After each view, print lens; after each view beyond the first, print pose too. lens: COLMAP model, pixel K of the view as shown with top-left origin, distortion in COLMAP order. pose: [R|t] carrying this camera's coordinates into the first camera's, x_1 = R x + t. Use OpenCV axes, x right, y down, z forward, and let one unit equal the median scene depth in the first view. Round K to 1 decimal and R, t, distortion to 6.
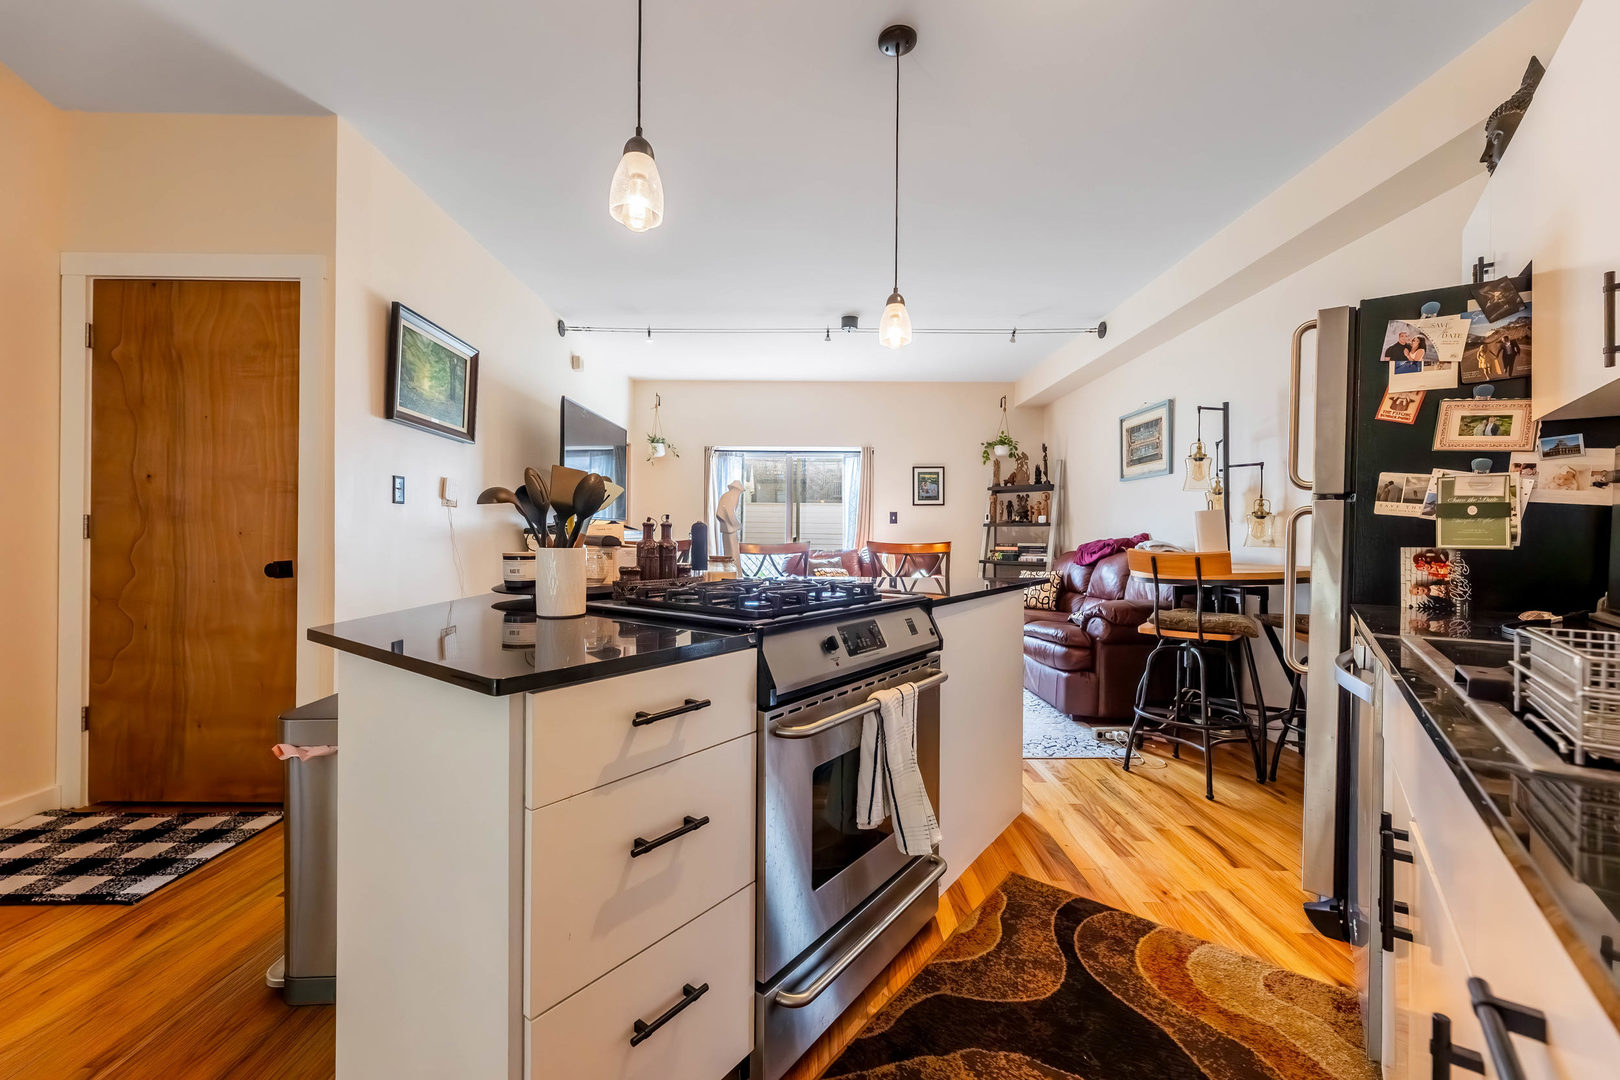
lens RADIAL K [[646.8, 0, 802.8], [0, 646.8, 536.9], [0, 0, 1]] dist [-0.001296, -0.000117]
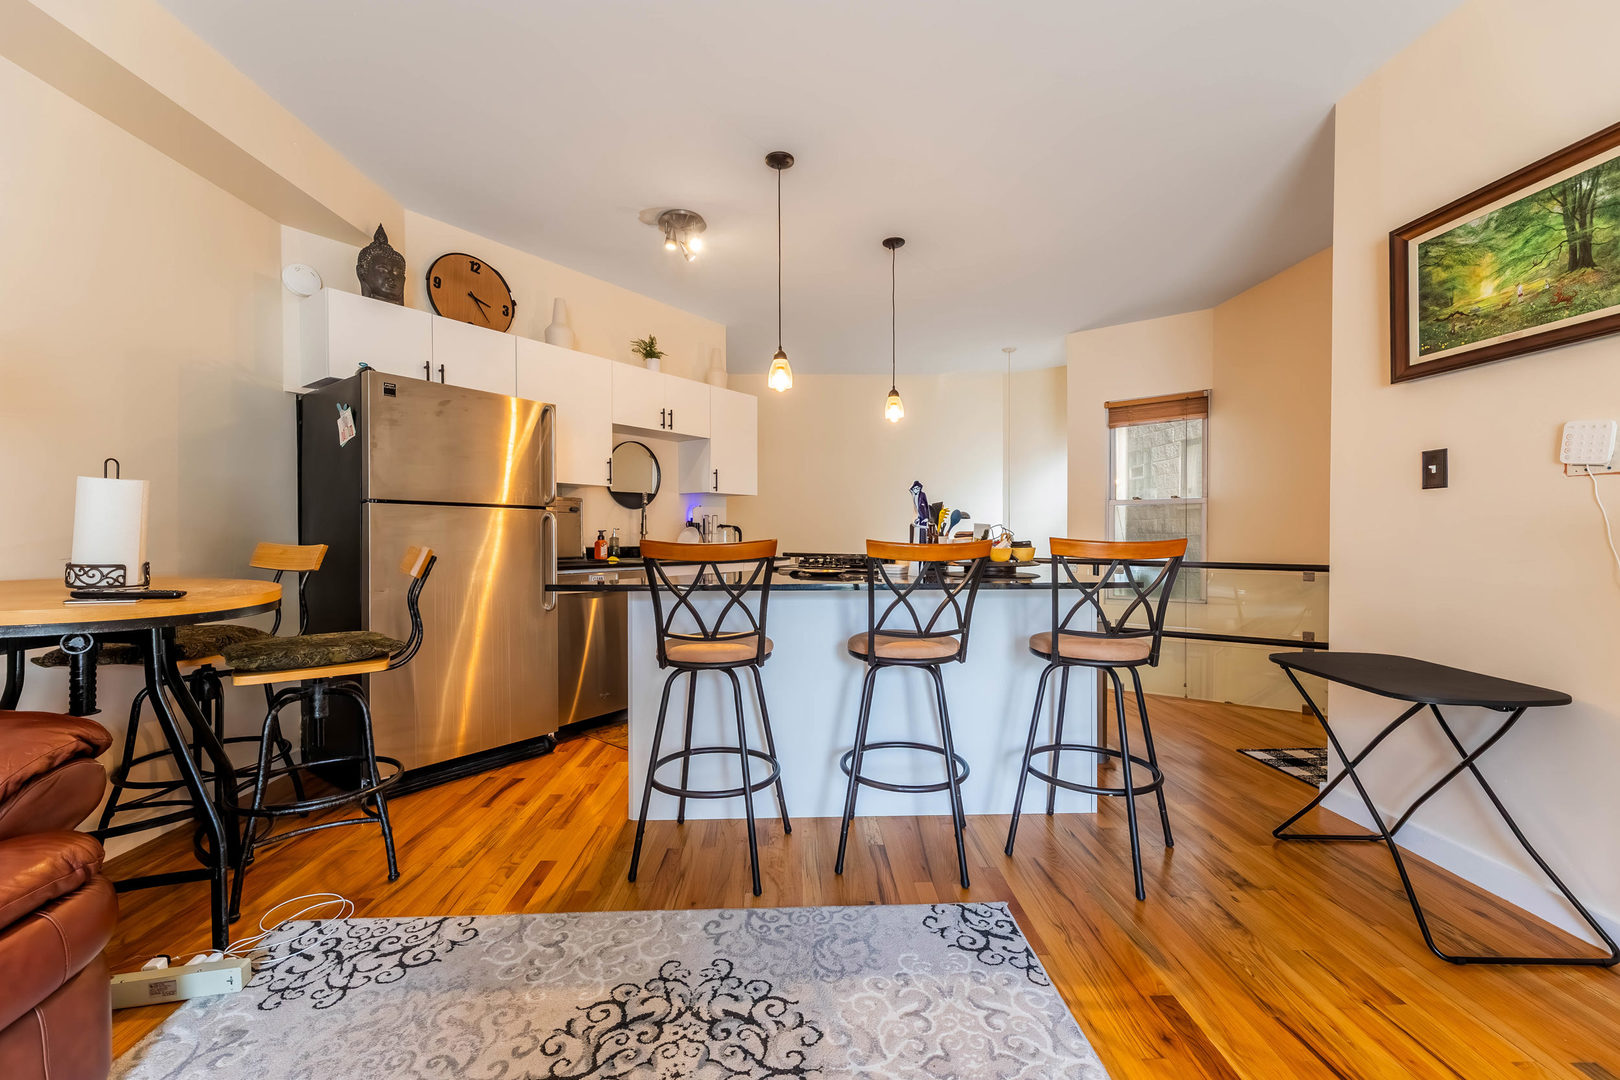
lens RADIAL K [[646.9, 0, 800.4], [0, 646.9, 541.5], [0, 0, 1]] dist [-0.000553, -0.000318]
pose [[-0.999693, -0.003926, -0.024445, 0.115981], [-0.004353, 0.999838, 0.017442, -0.002174], [0.024373, 0.017543, -0.999549, 2.038287]]
